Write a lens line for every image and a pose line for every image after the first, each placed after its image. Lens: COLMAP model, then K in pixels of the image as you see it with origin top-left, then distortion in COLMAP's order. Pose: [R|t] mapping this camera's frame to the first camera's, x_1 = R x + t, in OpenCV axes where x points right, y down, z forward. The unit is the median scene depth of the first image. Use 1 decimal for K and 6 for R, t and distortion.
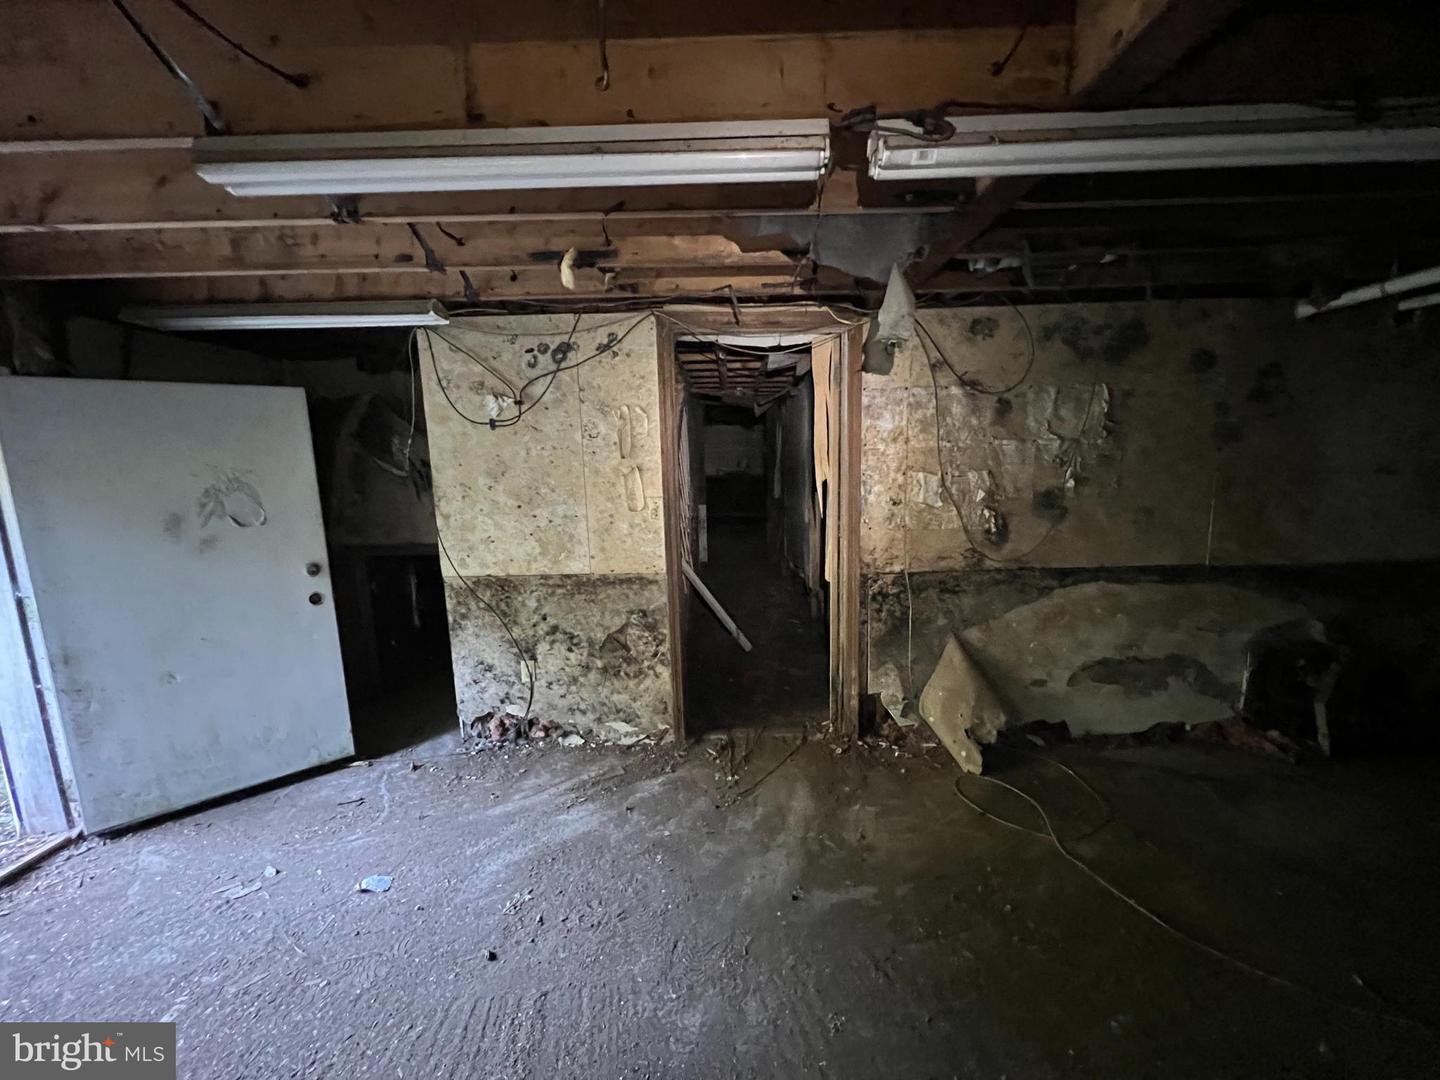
lens RADIAL K [[576.0, 0, 721.2], [0, 576.0, 545.4], [0, 0, 1]] dist [0.000869, 0.000036]
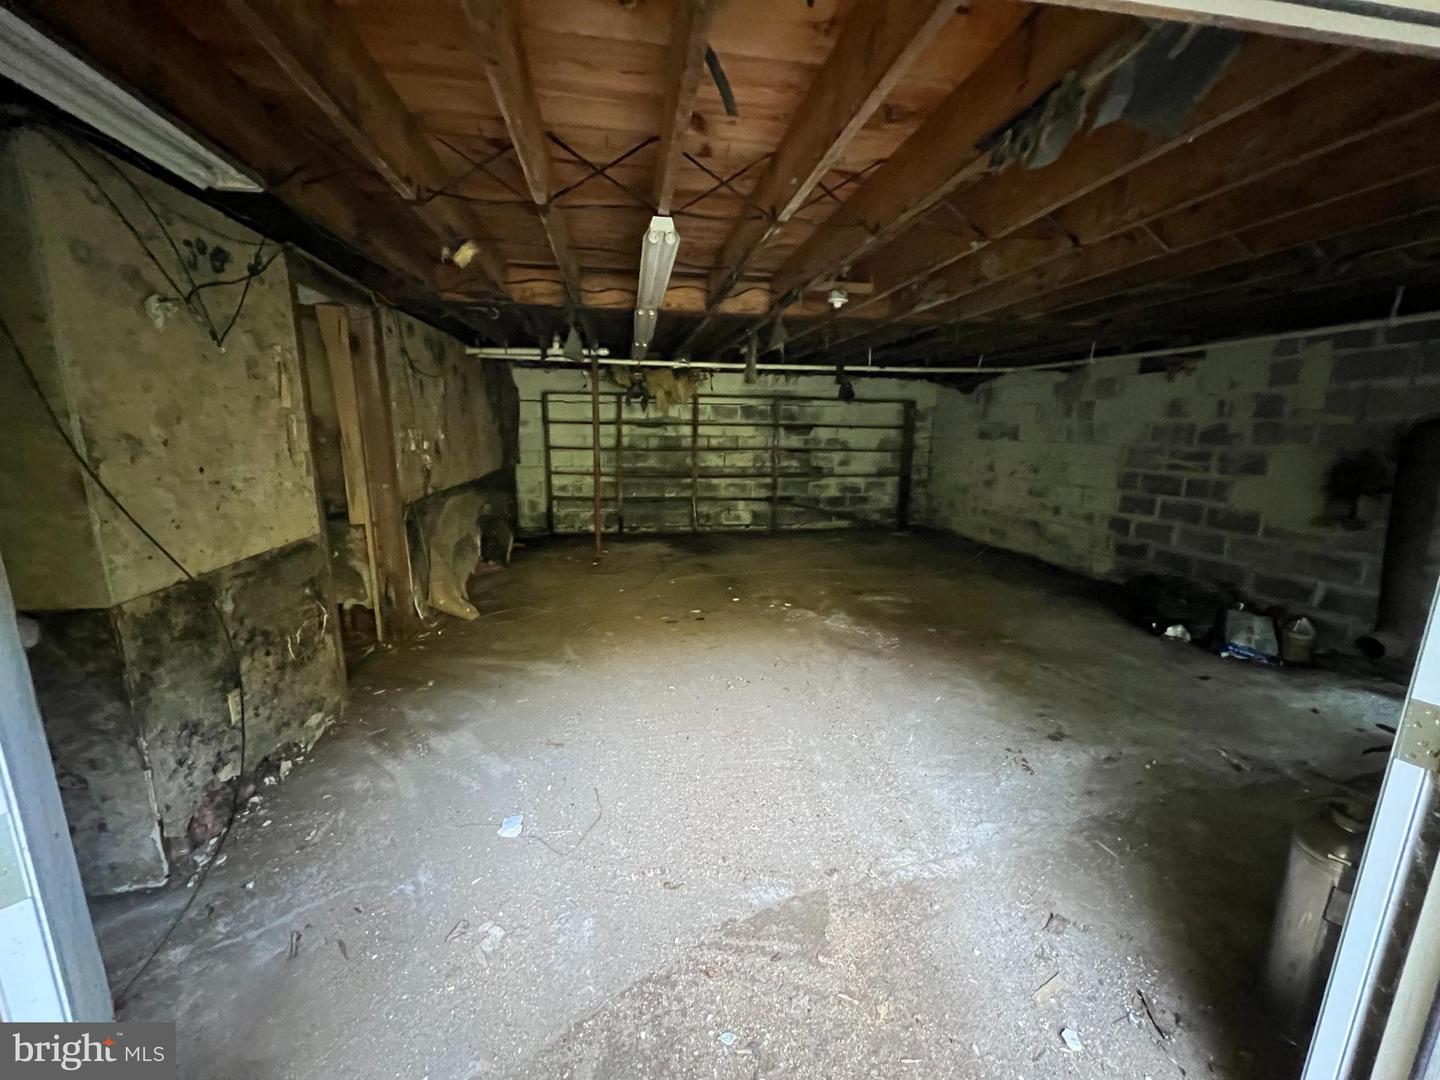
lens RADIAL K [[576.0, 0, 721.2], [0, 576.0, 545.4], [0, 0, 1]] dist [0.000869, 0.000036]
pose [[-0.182912, -0.178185, 0.966847, -1.110194], [0.148827, 0.967086, 0.206385, -0.028603], [-0.971799, 0.181643, -0.150373, 0.502350]]
